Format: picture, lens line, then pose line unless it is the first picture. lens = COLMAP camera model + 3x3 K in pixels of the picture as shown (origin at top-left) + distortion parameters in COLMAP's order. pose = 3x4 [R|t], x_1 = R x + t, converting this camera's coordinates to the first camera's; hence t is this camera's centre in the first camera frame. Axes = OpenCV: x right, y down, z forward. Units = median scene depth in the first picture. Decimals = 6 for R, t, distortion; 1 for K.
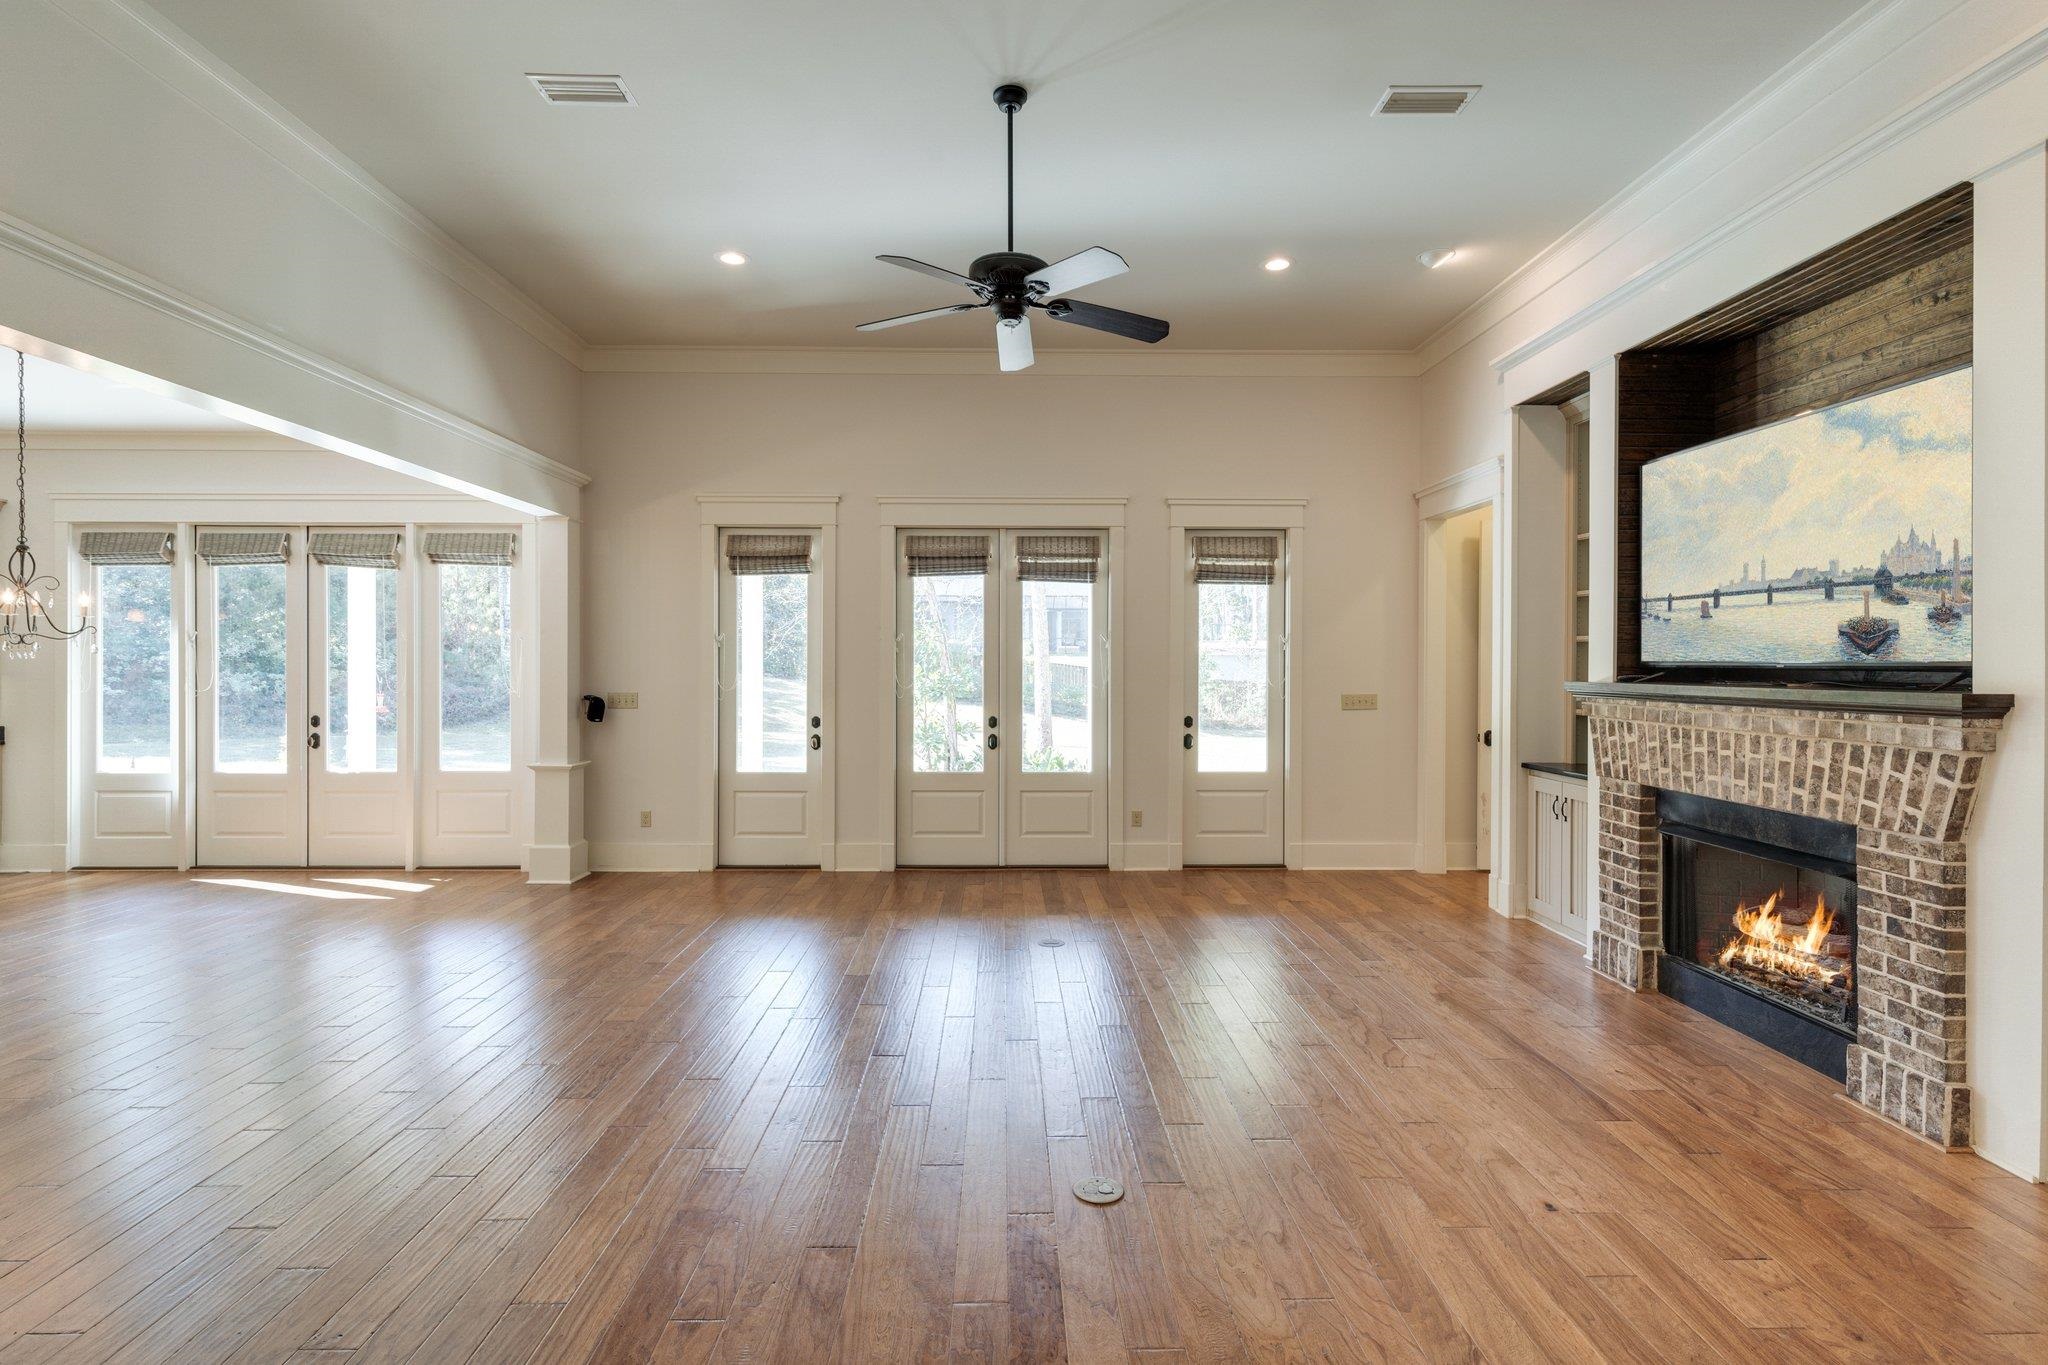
lens RADIAL K [[981.8, 0, 1013.9], [0, 981.8, 665.9], [0, 0, 1]] dist [0.005123, -0.002205]
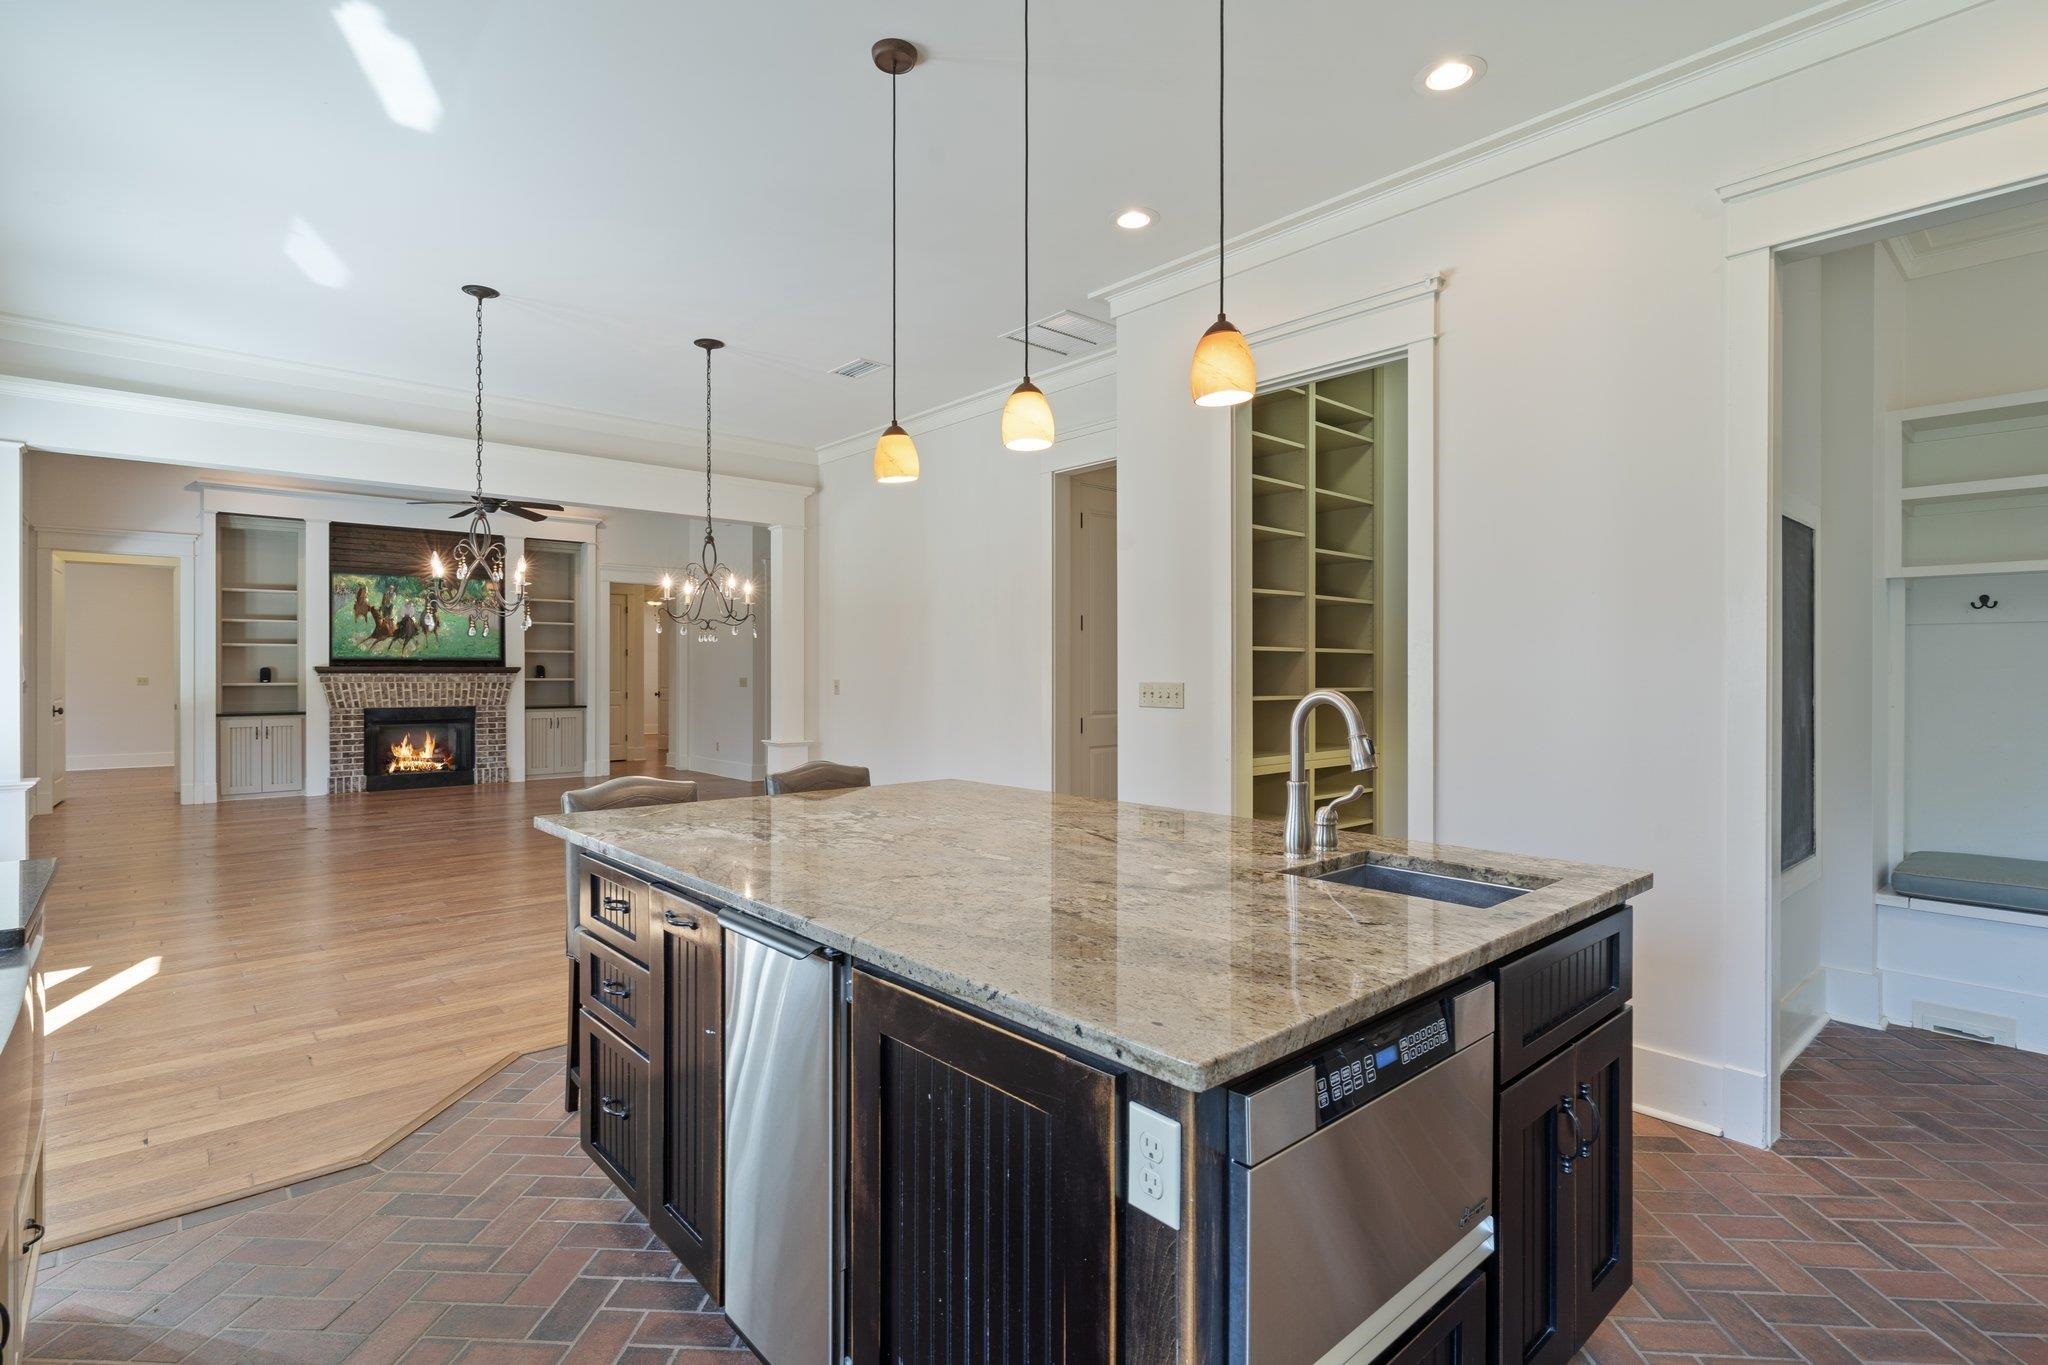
lens RADIAL K [[981.8, 0, 1013.0], [0, 981.8, 672.7], [0, 0, 1]] dist [0.005123, -0.002205]
pose [[-0.649923, -0.000994, 0.759999, -1.440079], [0.002386, 0.999992, 0.003348, 0.018056], [-0.759996, 0.003989, -0.649915, 0.868139]]
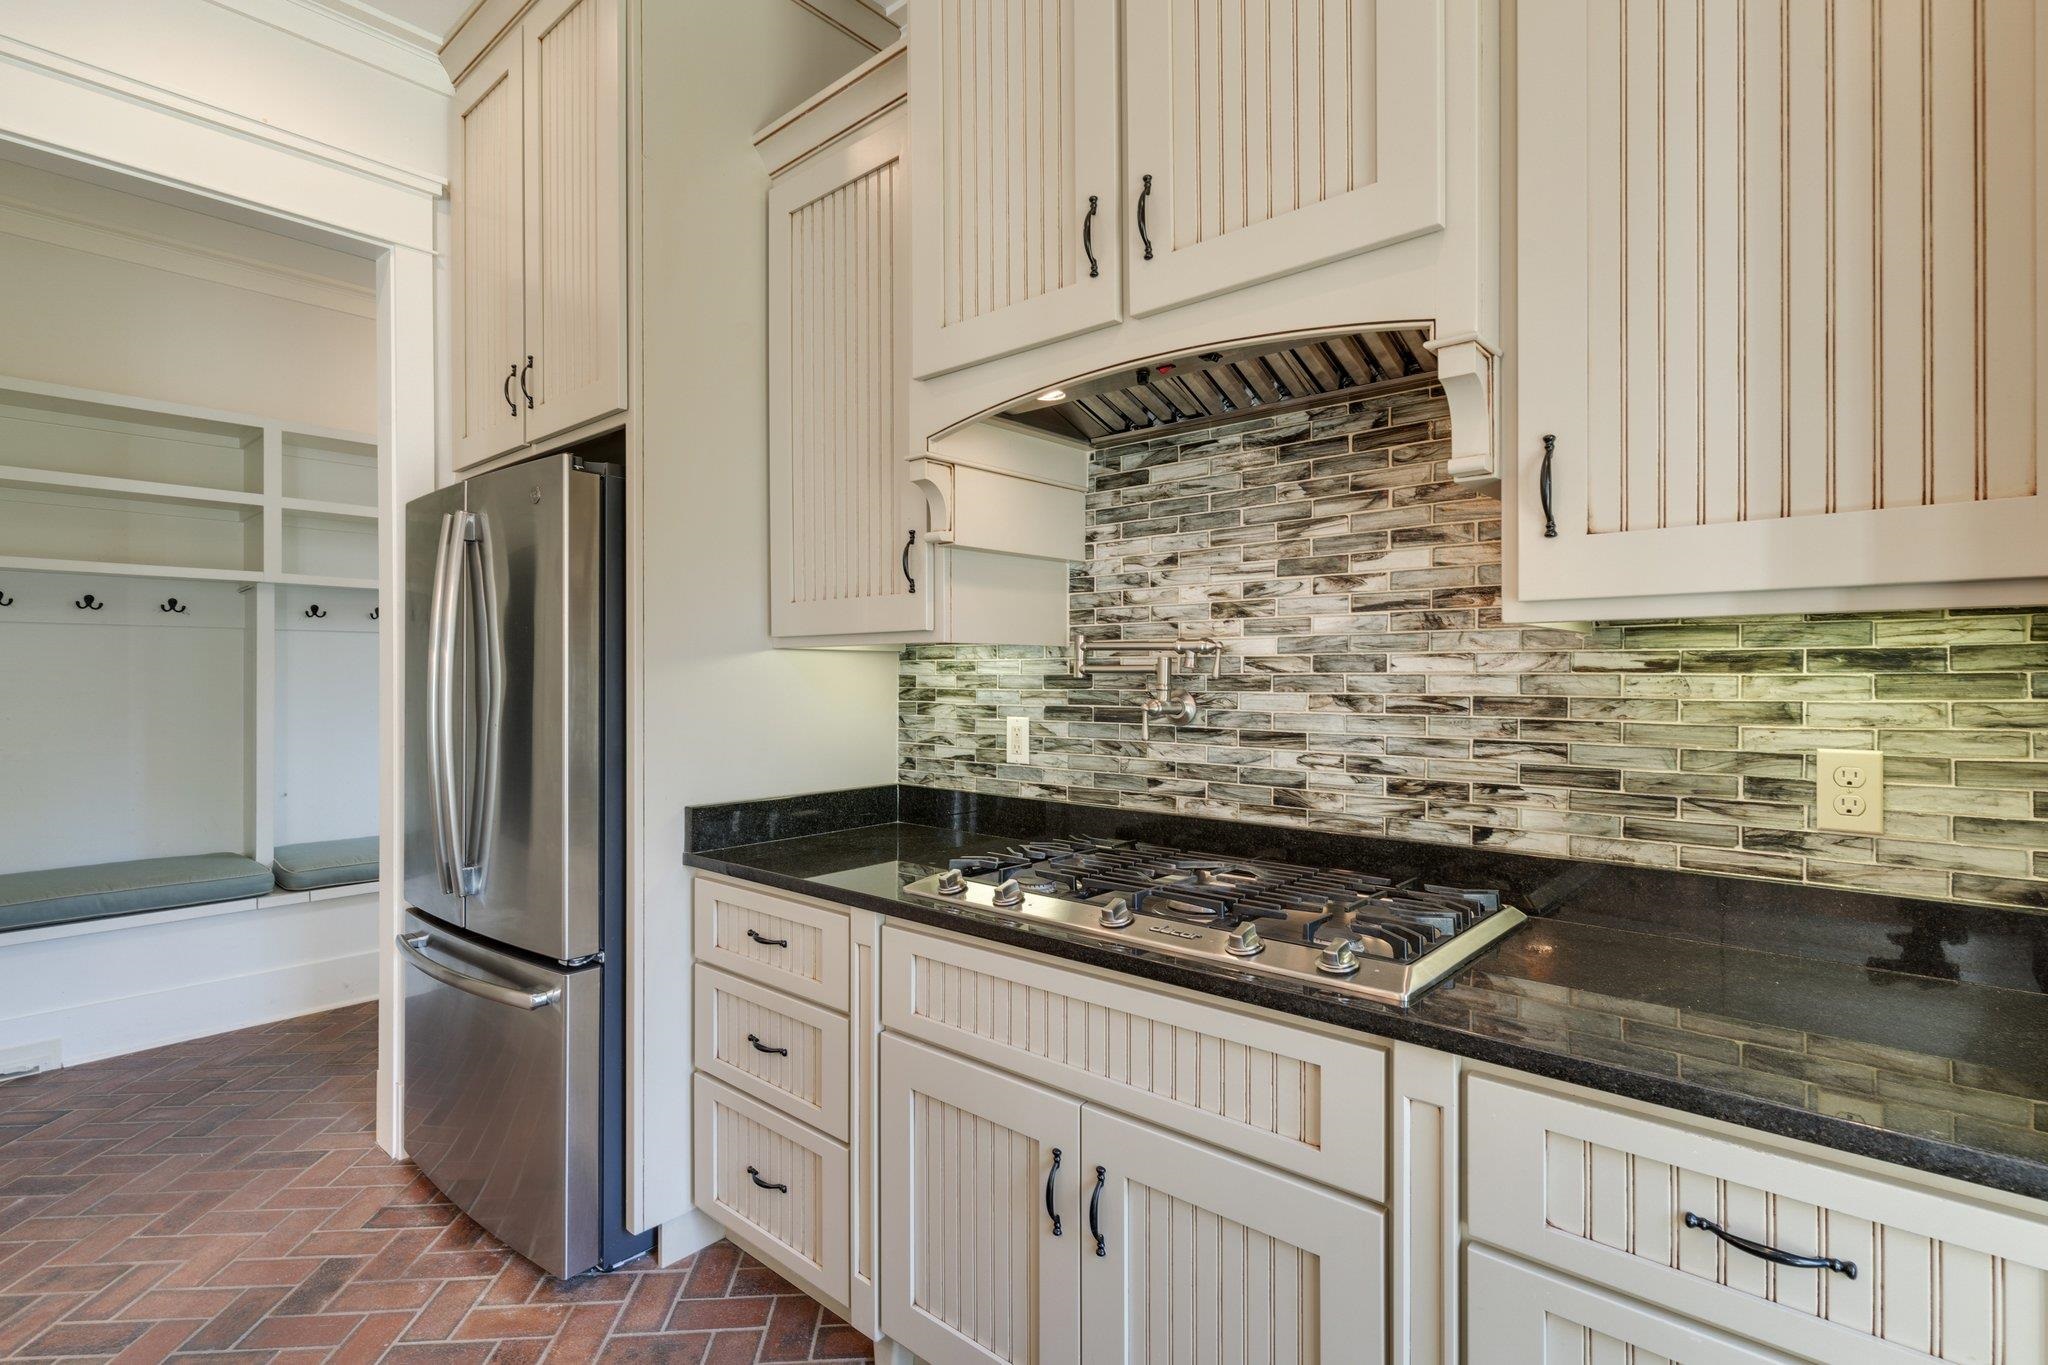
lens RADIAL K [[981.8, 0, 1012.8], [0, 981.8, 675.8], [0, 0, 1]] dist [0.005123, -0.002205]
pose [[-0.675381, 0.003538, -0.737460, -1.352581], [-0.000361, 0.999987, 0.005128, 0.017840], [0.737469, 0.003729, -0.675371, 0.822995]]
